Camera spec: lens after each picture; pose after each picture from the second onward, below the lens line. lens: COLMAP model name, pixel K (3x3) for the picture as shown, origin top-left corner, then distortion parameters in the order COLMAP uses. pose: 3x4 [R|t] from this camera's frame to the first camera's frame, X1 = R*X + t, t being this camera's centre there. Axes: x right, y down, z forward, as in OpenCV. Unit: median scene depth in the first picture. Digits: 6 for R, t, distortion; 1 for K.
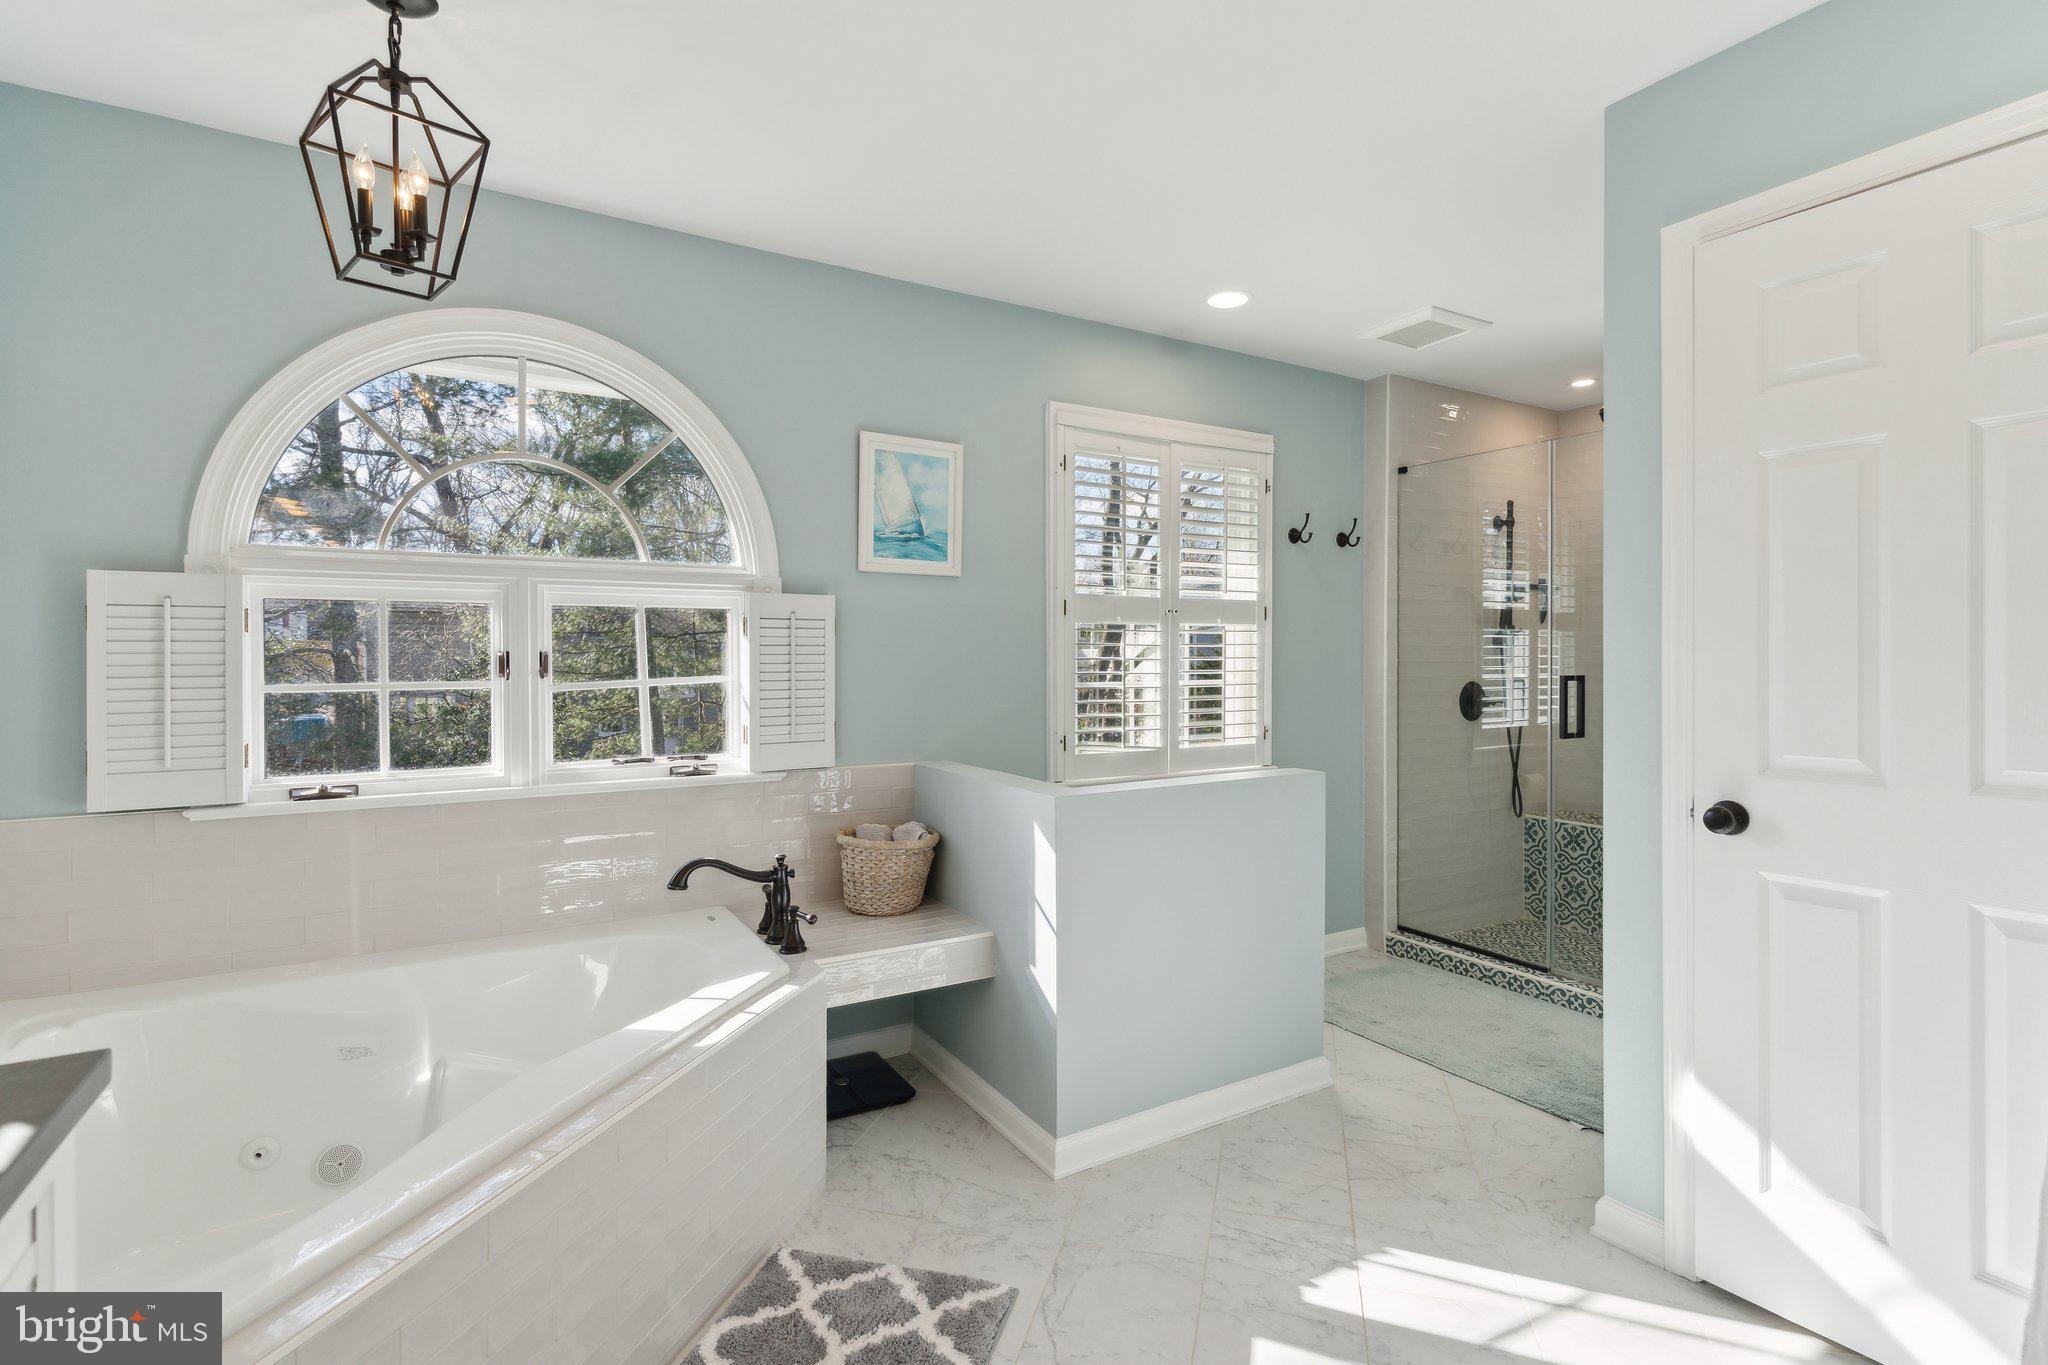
lens RADIAL K [[980.6, 0, 1026.8], [0, 980.6, 663.3], [0, 0, 1]] dist [0.002722, 0.001631]
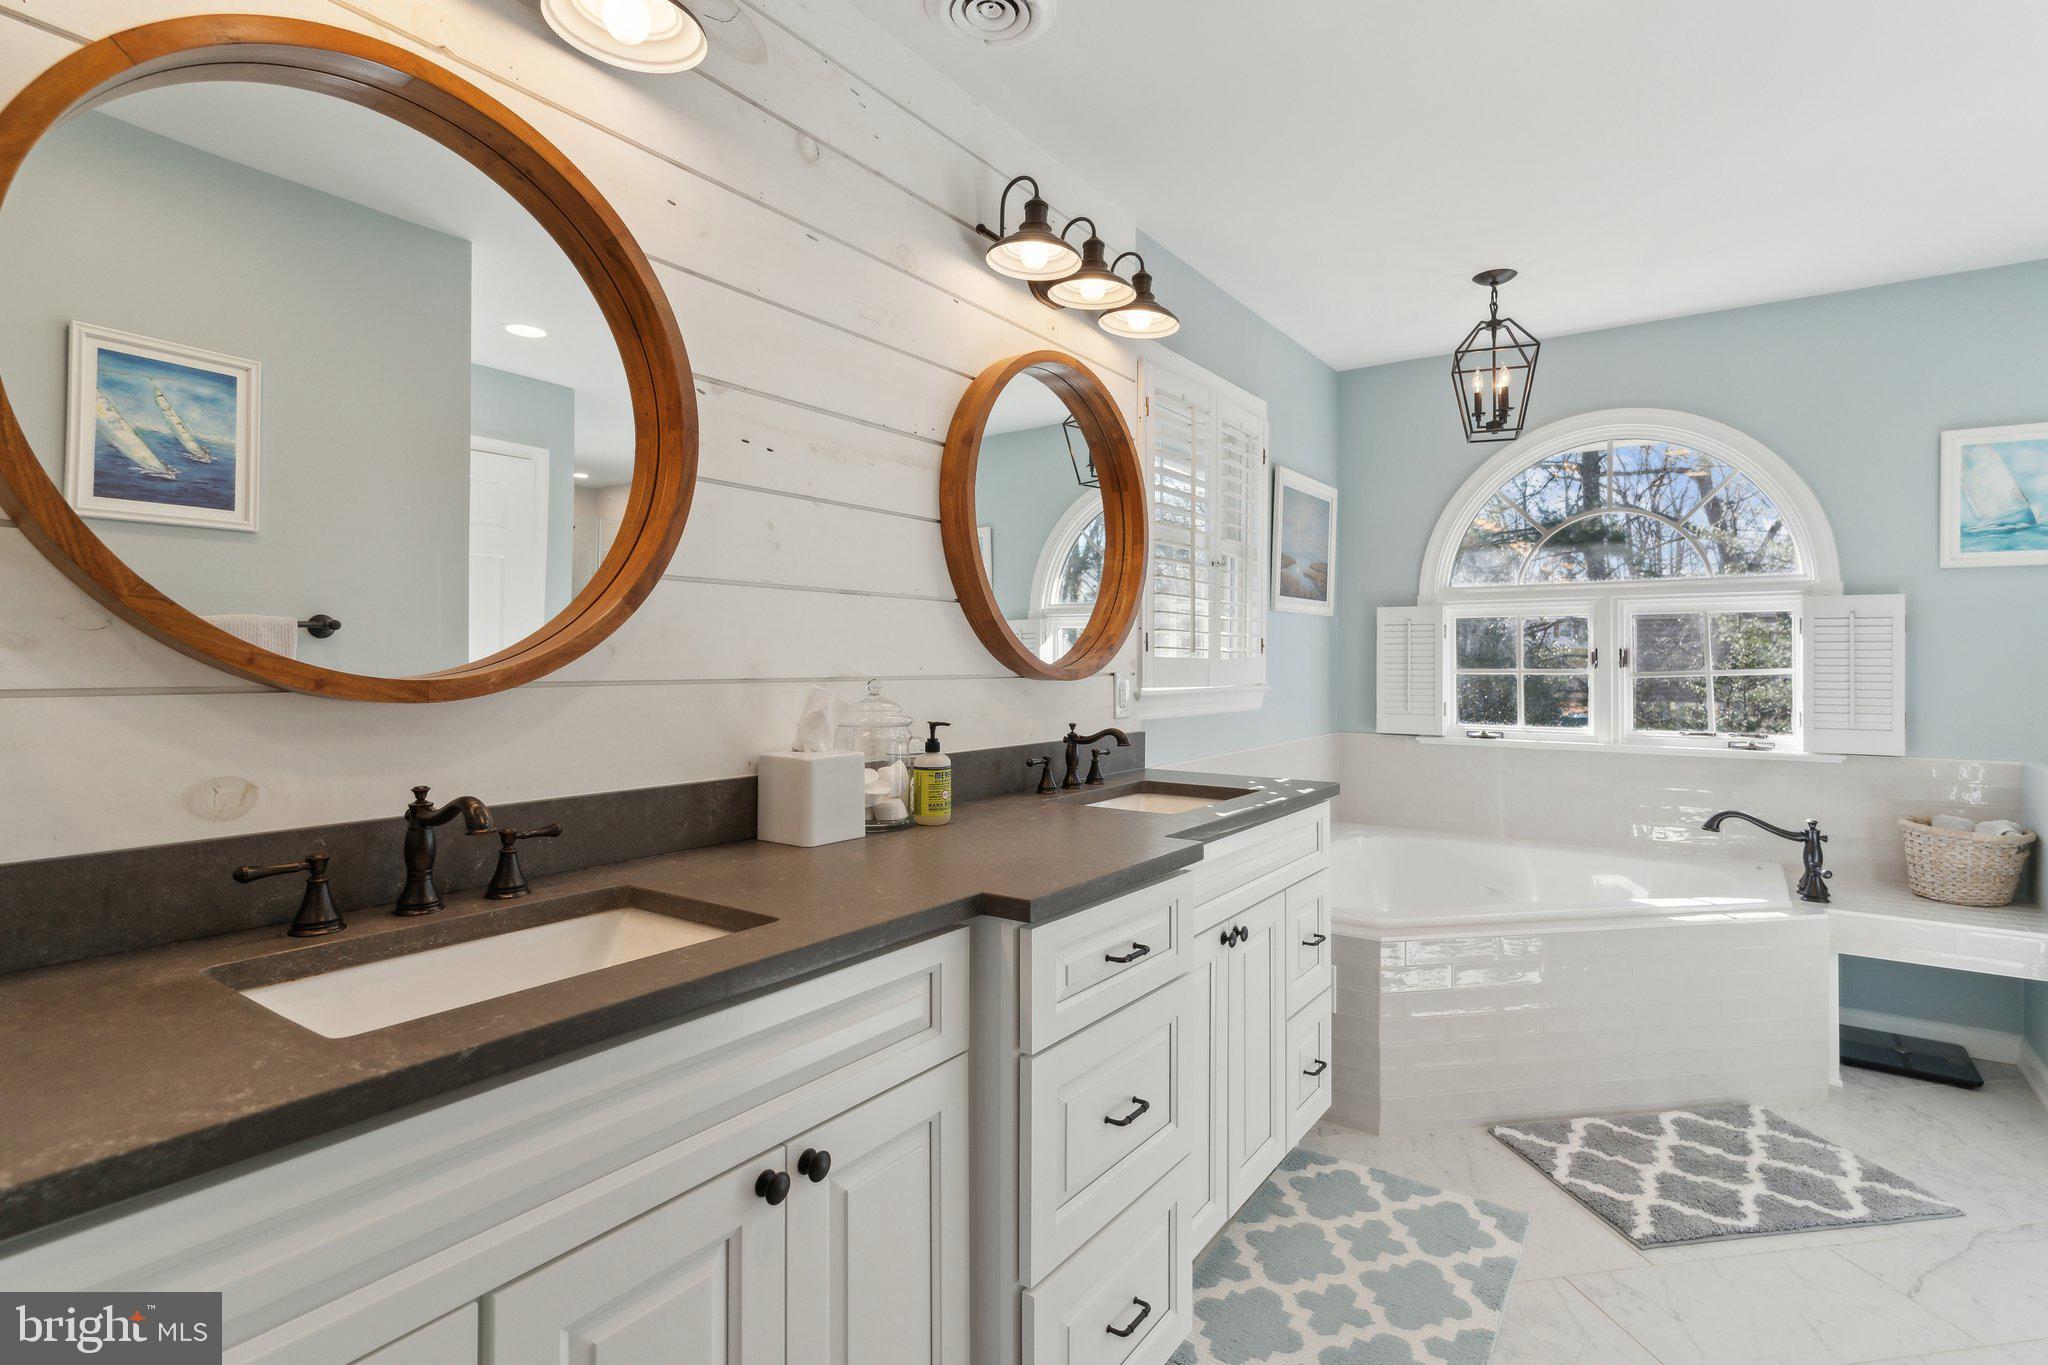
lens RADIAL K [[980.6, 0, 1066.4], [0, 980.6, 632.6], [0, 0, 1]] dist [0.002722, 0.001631]
pose [[0.427555, -0.024695, -0.903652, 0.432394], [-0.011092, 0.999408, -0.032560, 0.019711], [0.903921, 0.023944, 0.427028, -0.309834]]
